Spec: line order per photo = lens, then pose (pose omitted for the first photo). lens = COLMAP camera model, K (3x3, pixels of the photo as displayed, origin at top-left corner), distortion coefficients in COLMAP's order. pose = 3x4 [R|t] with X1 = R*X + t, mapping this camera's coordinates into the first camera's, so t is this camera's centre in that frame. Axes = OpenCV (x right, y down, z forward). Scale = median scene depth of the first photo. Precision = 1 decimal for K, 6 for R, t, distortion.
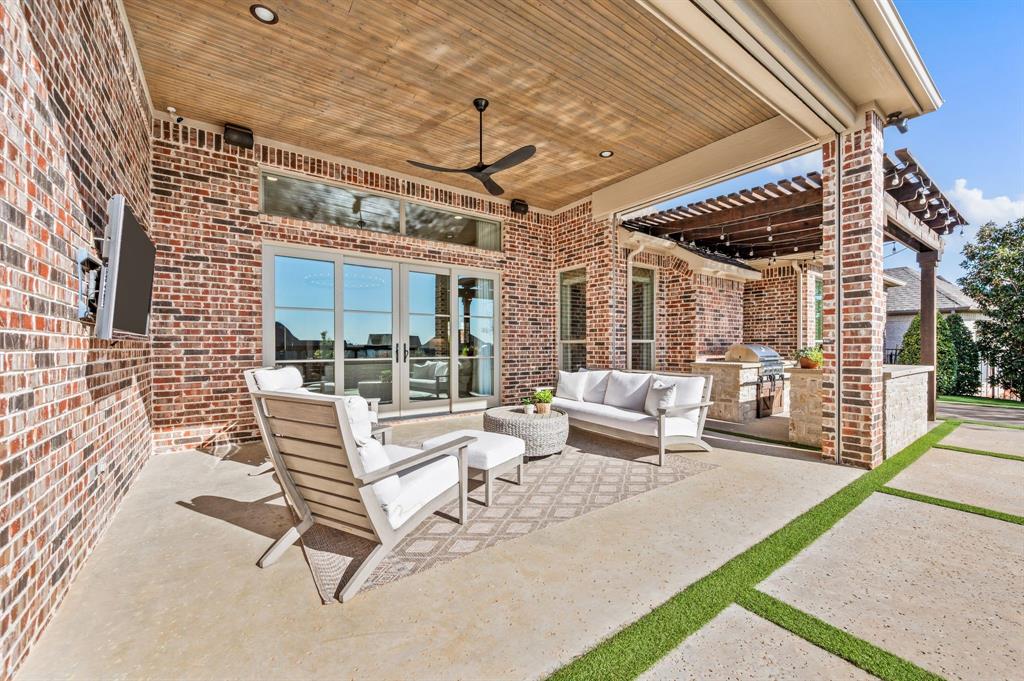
lens RADIAL K [[404.0, 0, 514.7], [0, 404.0, 345.5], [0, 0, 1]] dist [-0.000347, -0.000216]
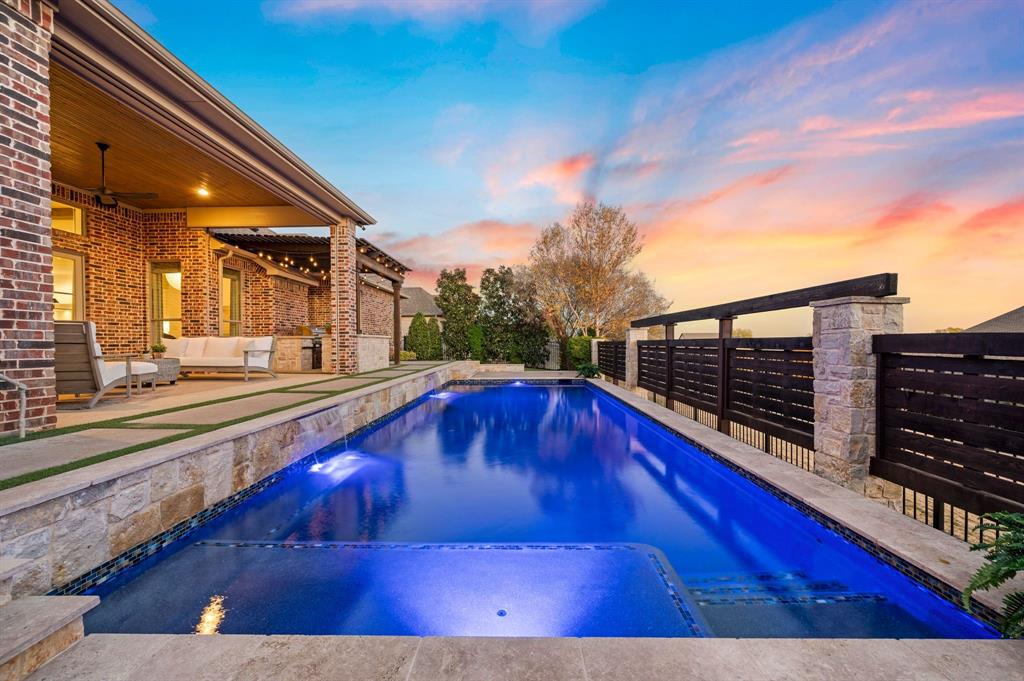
lens RADIAL K [[404.0, 0, 517.2], [0, 404.0, 346.1], [0, 0, 1]] dist [-0.000347, -0.000216]
pose [[0.596674, -0.009720, 0.802425, -0.218450], [0.005947, 0.999953, 0.007691, 0.071205], [-0.802461, 0.000182, 0.596704, -0.631922]]
